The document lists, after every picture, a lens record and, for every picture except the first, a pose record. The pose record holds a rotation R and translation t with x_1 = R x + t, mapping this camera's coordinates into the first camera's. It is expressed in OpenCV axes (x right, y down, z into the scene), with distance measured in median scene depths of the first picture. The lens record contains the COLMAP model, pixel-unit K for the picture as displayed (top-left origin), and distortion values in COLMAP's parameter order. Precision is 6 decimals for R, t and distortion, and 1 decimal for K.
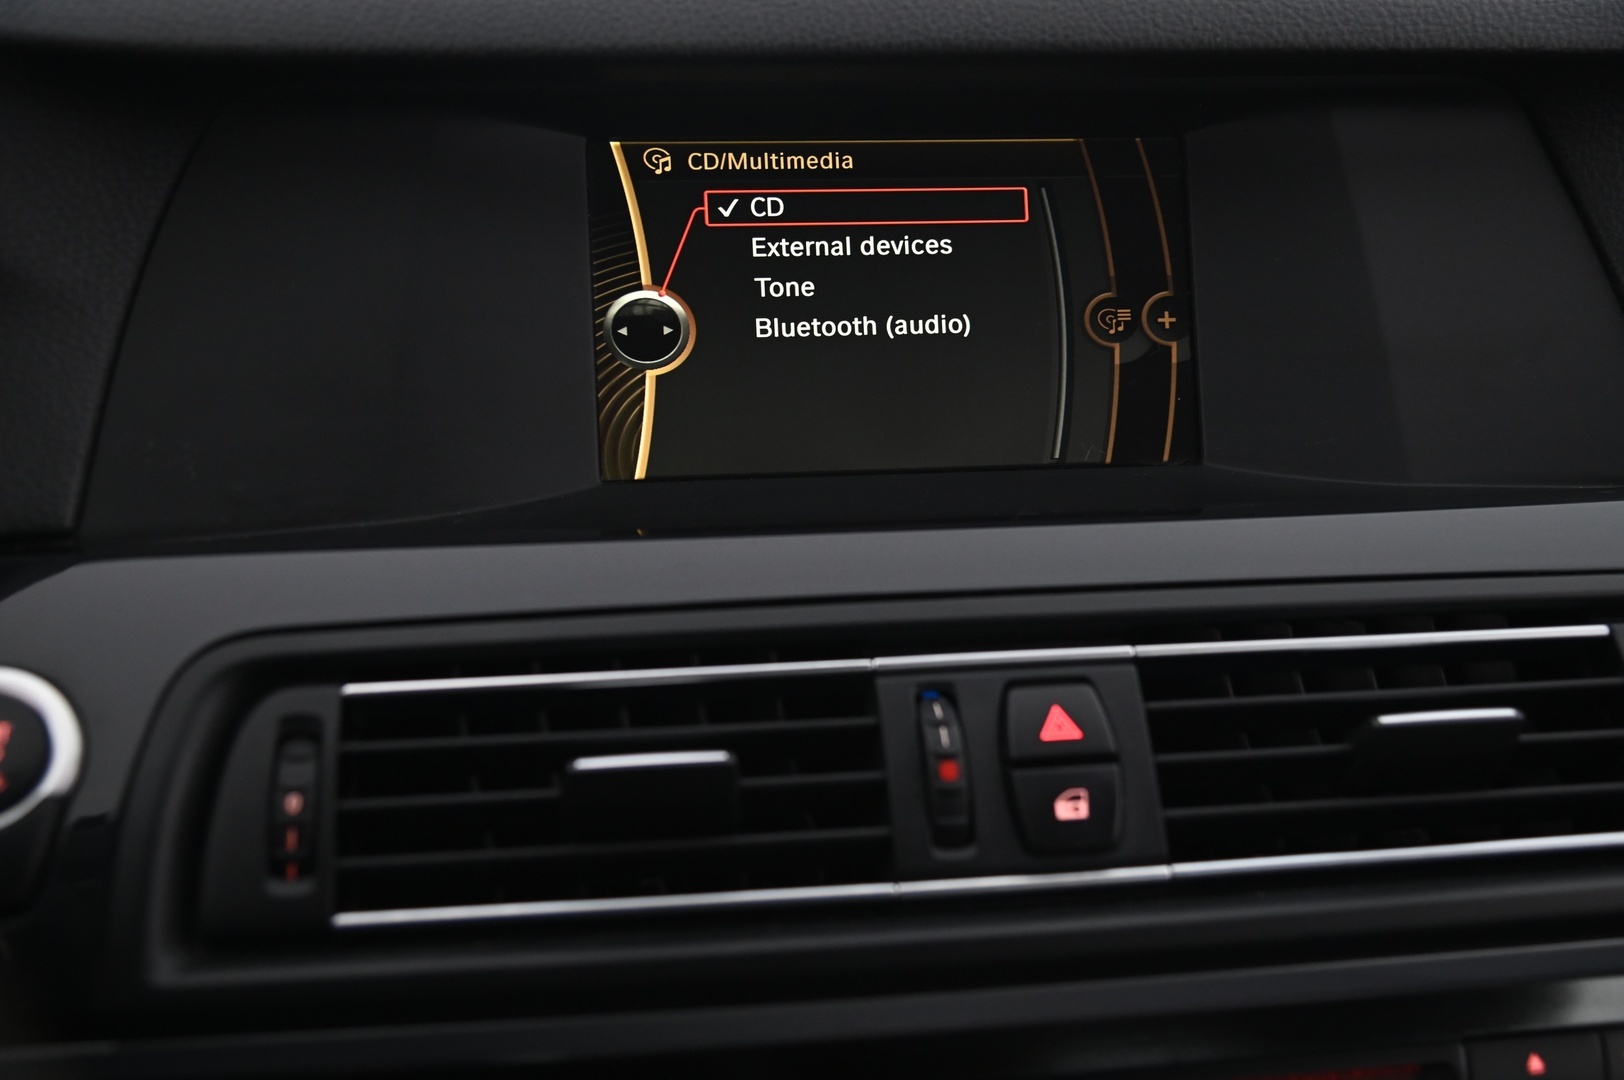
lens RADIAL K [[1891.2, 0, 810.8], [0, 1891.2, 533.0], [0, 0, 1]] dist [0.030602, 0.000000]
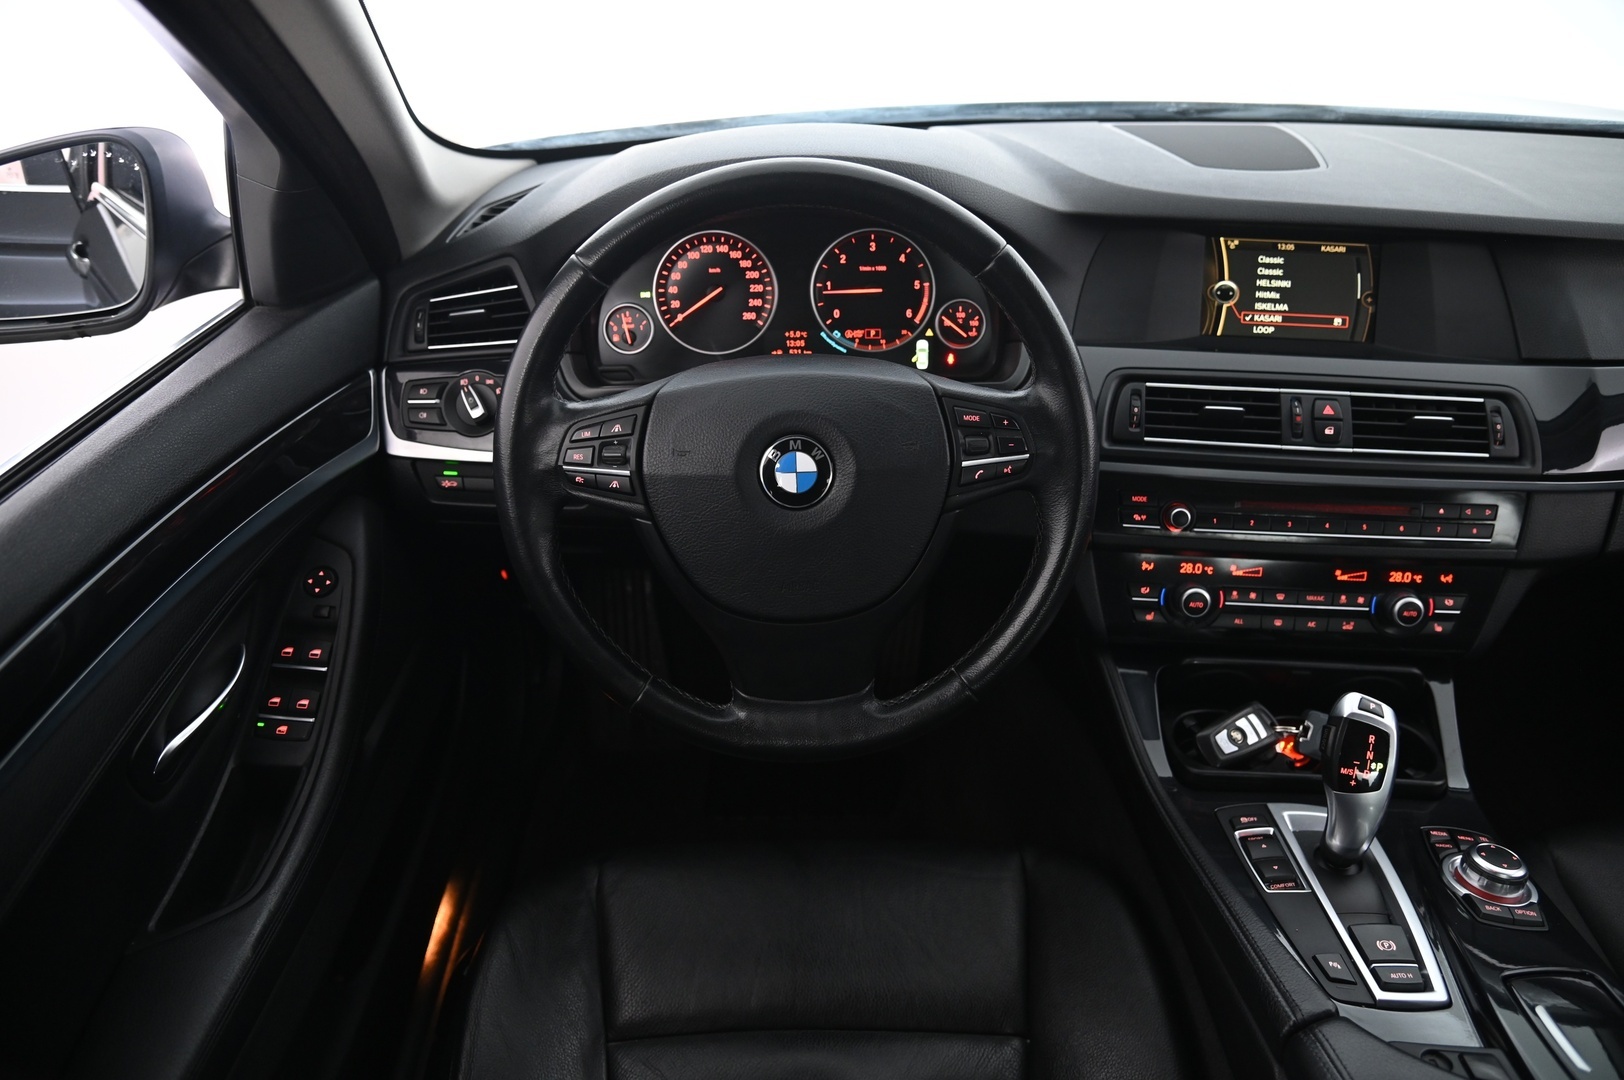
lens RADIAL K [[1129.6, 0, 801.1], [0, 1129.6, 546.0], [0, 0, 1]] dist [-0.111279, 0.047112]
pose [[0.969047, 0.111119, -0.220456, -0.384080], [-0.067212, 0.977994, 0.197508, 0.000595], [0.237551, -0.176577, 0.955191, -1.449428]]
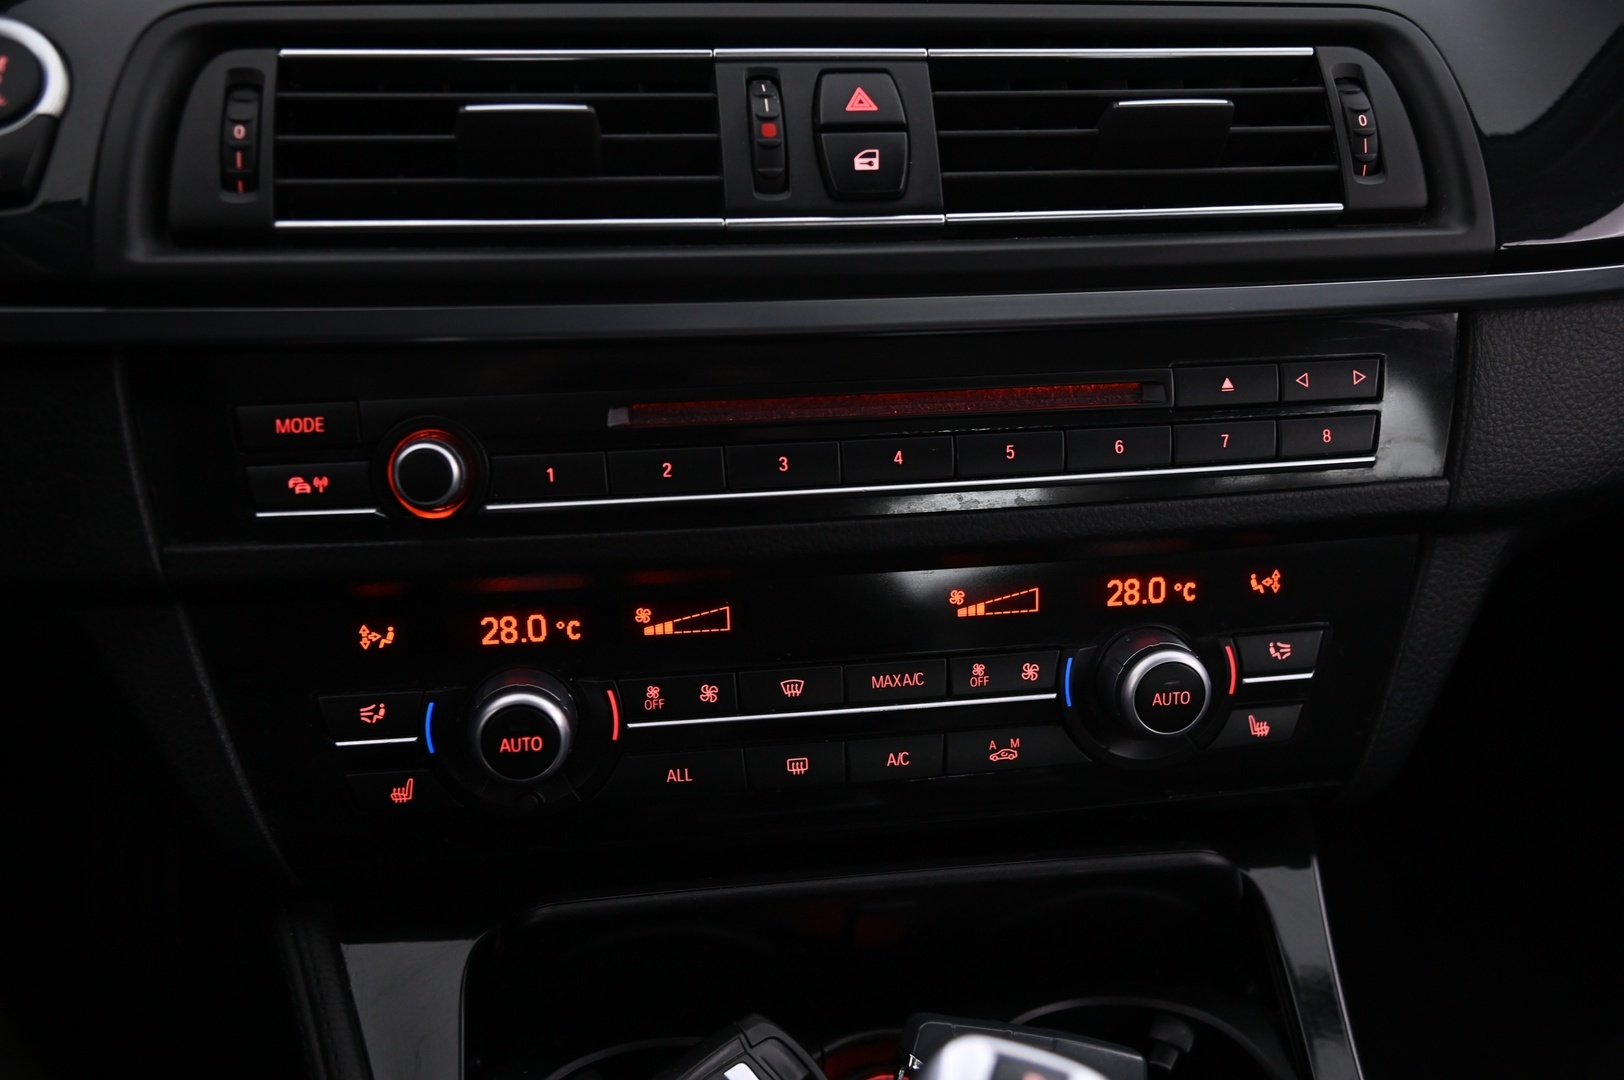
lens RADIAL K [[1547.7, 0, 816.6], [0, 1547.7, 540.2], [0, 0, 1]] dist [0.002321, 0.000000]
pose [[0.999905, 0.011524, 0.007615, 0.097647], [-0.012538, 0.988544, 0.150414, 0.234244], [-0.005794, -0.150495, 0.988594, -0.051130]]
